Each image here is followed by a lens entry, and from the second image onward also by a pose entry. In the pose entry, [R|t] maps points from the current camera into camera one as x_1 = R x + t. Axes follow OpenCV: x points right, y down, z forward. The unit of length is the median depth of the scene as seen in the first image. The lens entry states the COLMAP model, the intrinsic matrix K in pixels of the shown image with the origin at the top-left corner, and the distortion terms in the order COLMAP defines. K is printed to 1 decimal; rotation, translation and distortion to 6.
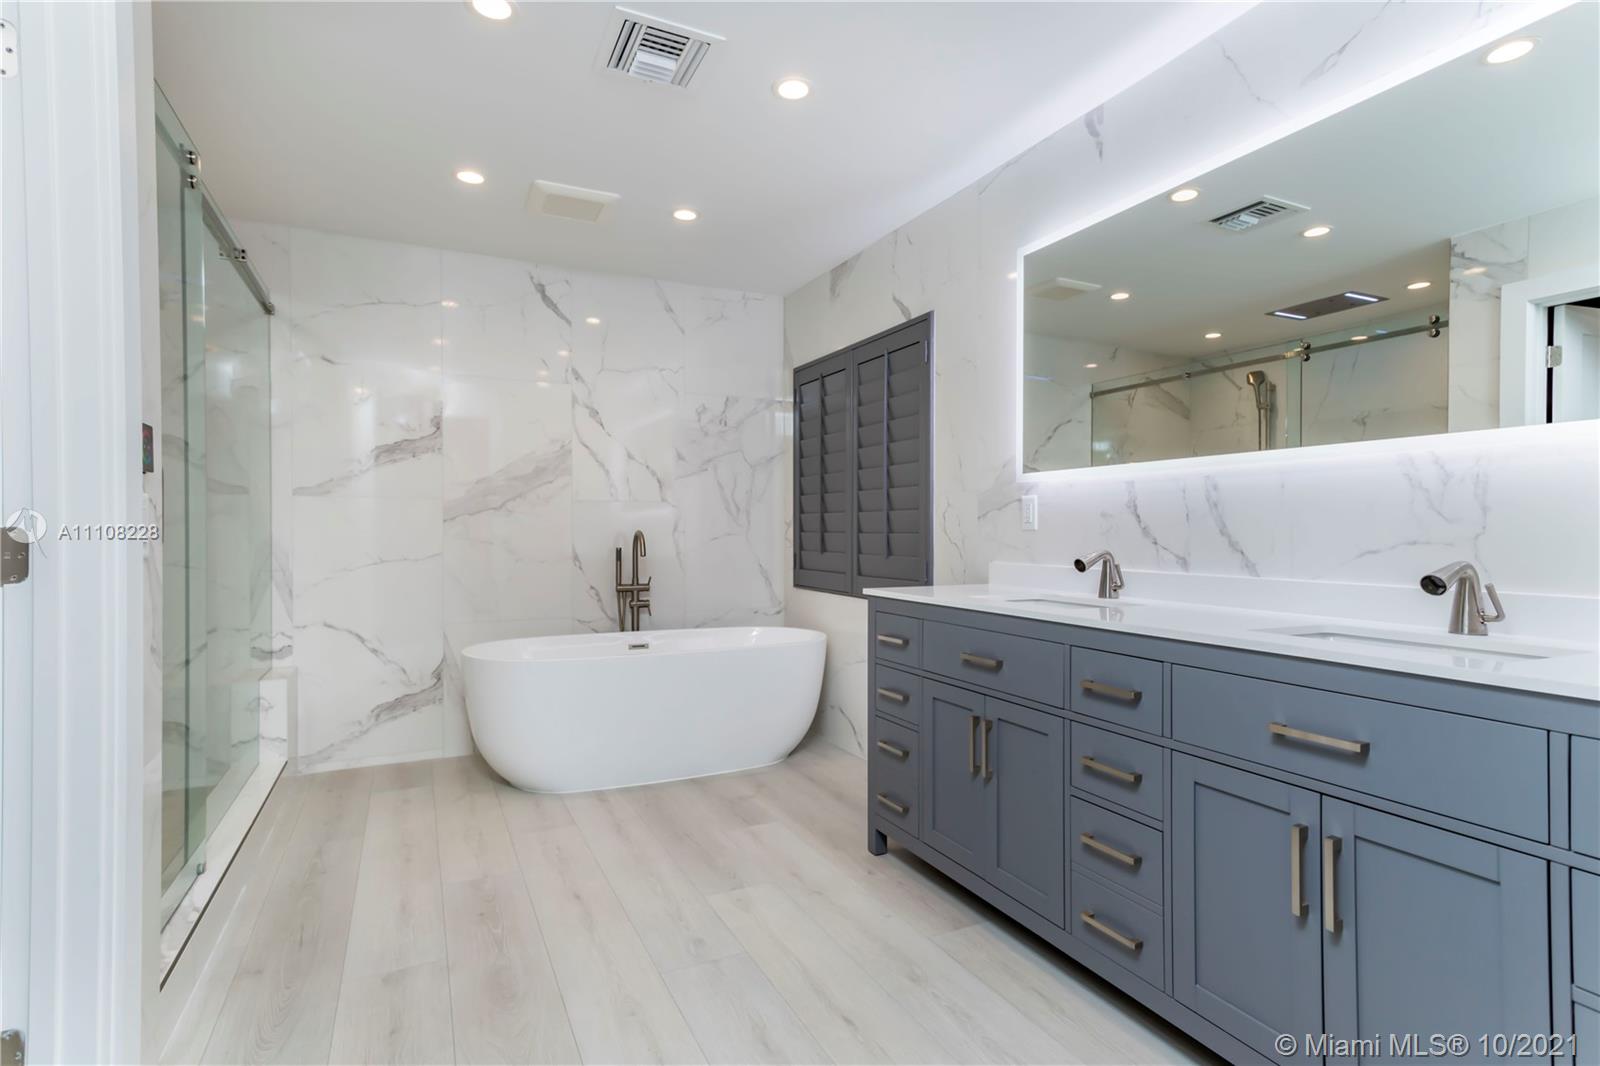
lens RADIAL K [[789.8, 0, 797.4], [0, 789.8, 540.4], [0, 0, 1]] dist [0.022354, 0.000306]
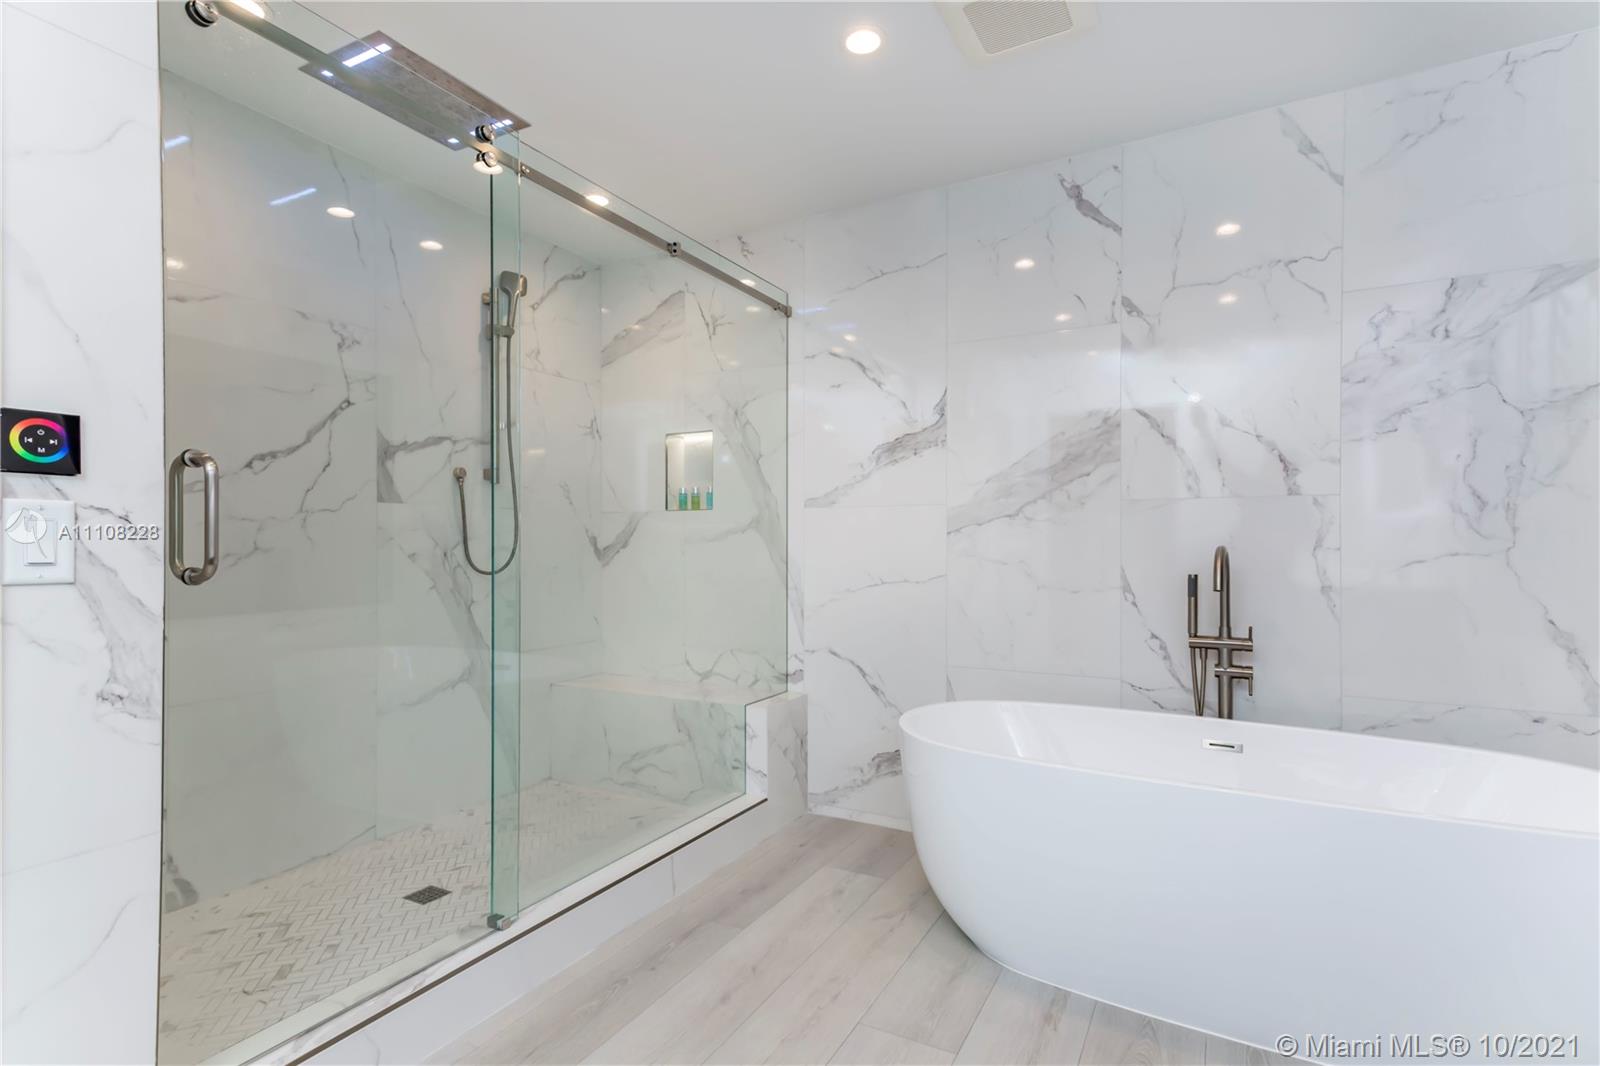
lens RADIAL K [[789.8, 0, 797.4], [0, 789.8, 540.4], [0, 0, 1]] dist [0.022354, 0.000306]
pose [[0.577616, -0.002503, -0.816305, 0.095475], [-0.009480, 0.999907, -0.009774, -0.008126], [0.816254, 0.013384, 0.577538, 0.404803]]
